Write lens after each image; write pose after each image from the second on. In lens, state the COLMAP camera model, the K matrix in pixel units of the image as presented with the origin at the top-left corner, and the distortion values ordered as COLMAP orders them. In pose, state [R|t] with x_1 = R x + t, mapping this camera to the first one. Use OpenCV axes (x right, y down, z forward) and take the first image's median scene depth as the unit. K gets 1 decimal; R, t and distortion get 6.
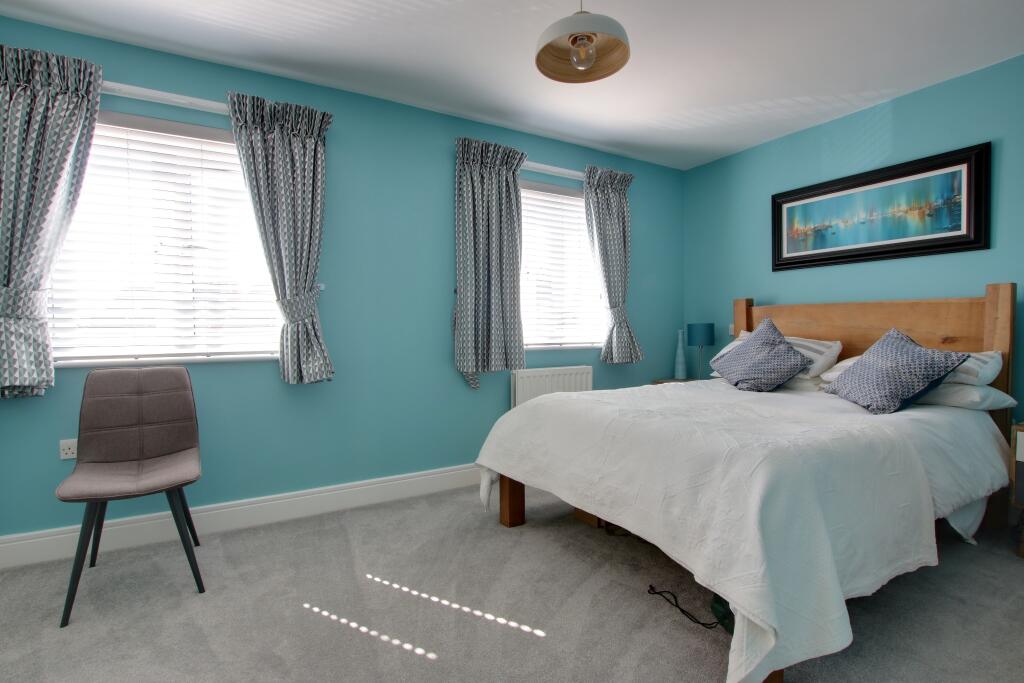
lens RADIAL K [[478.0, 0, 518.5], [0, 478.0, 343.5], [0, 0, 1]] dist [-0.028961, 0.001010]
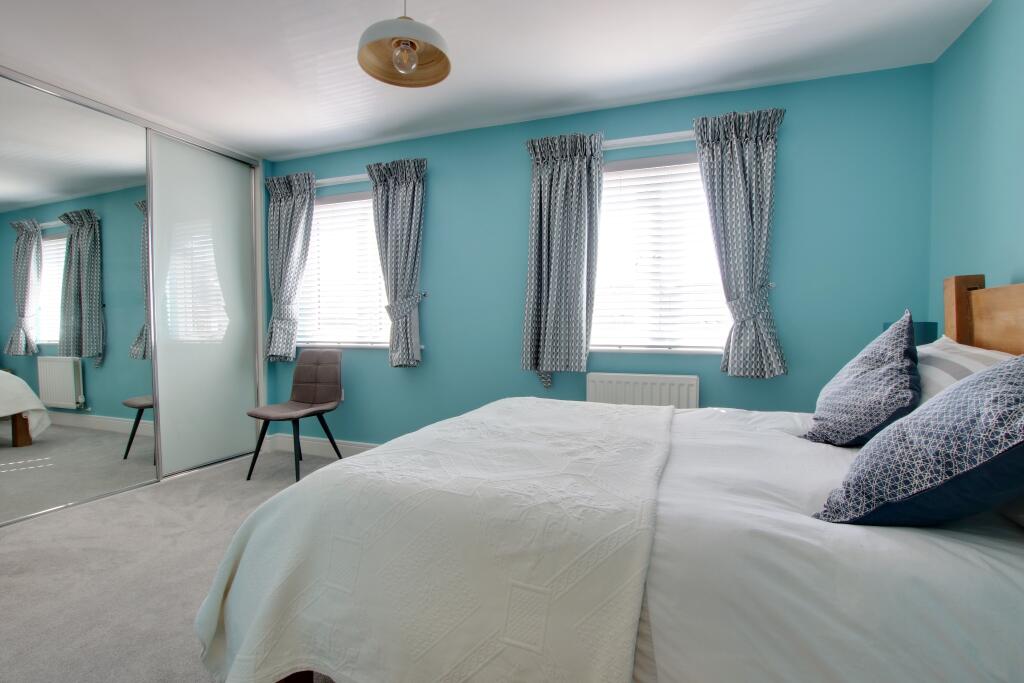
lens RADIAL K [[478.0, 0, 518.5], [0, 478.0, 343.5], [0, 0, 1]] dist [-0.028961, 0.001010]
pose [[0.632612, 0.030933, -0.773851, 0.813537], [-0.032169, 0.999389, 0.013651, -0.011591], [0.773800, 0.016258, 0.633221, 0.412579]]
